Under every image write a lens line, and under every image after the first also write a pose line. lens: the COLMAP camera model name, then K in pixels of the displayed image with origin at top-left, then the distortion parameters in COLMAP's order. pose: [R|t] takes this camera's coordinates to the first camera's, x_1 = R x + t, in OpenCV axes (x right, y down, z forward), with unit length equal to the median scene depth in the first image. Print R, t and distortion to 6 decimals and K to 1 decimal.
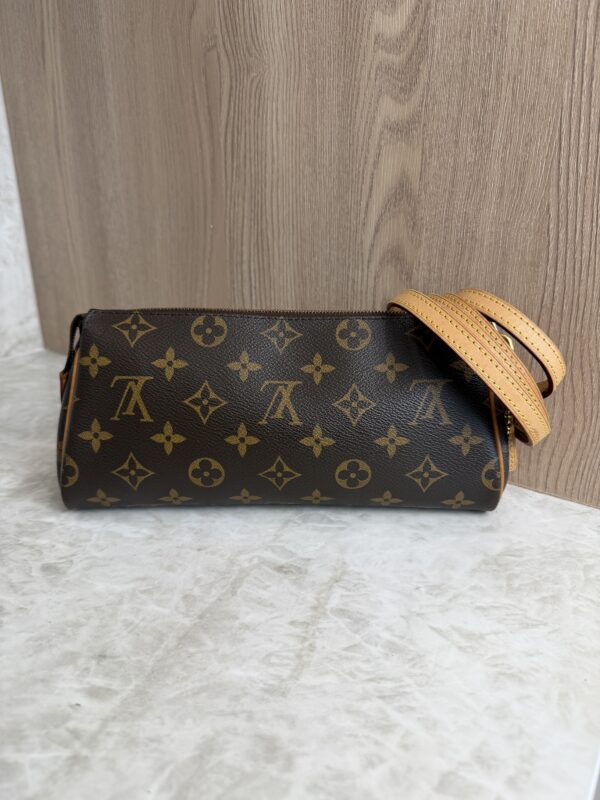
lens RADIAL K [[577.6, 0, 300.0], [0, 577.6, 400.0], [0, 0, 1]] dist [-0.023877, -0.000315]
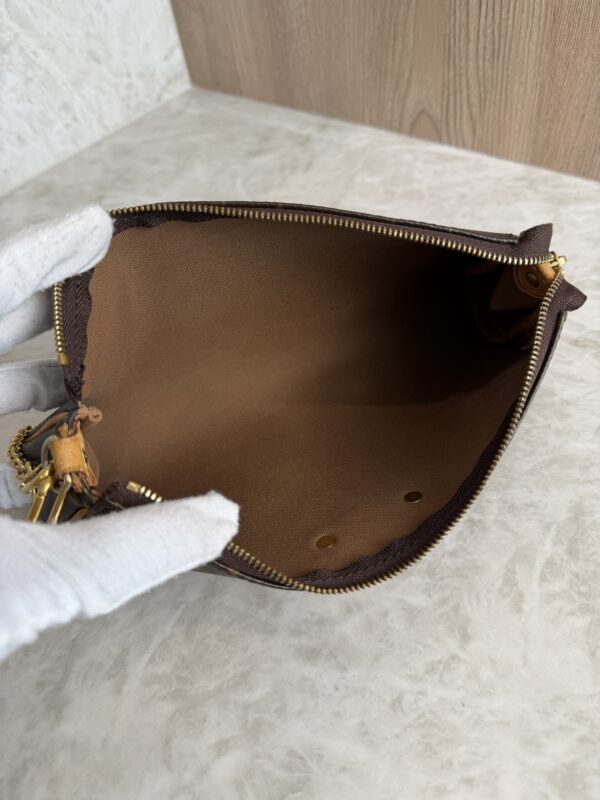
lens RADIAL K [[577.5, 0, 302.6], [0, 577.5, 398.7], [0, 0, 1]] dist [-0.035991, -0.002285]
pose [[0.990976, -0.037224, -0.128767, -0.472594], [0.094869, 0.873434, 0.477611, -0.189036], [0.094691, -0.485517, 0.869084, 0.008436]]
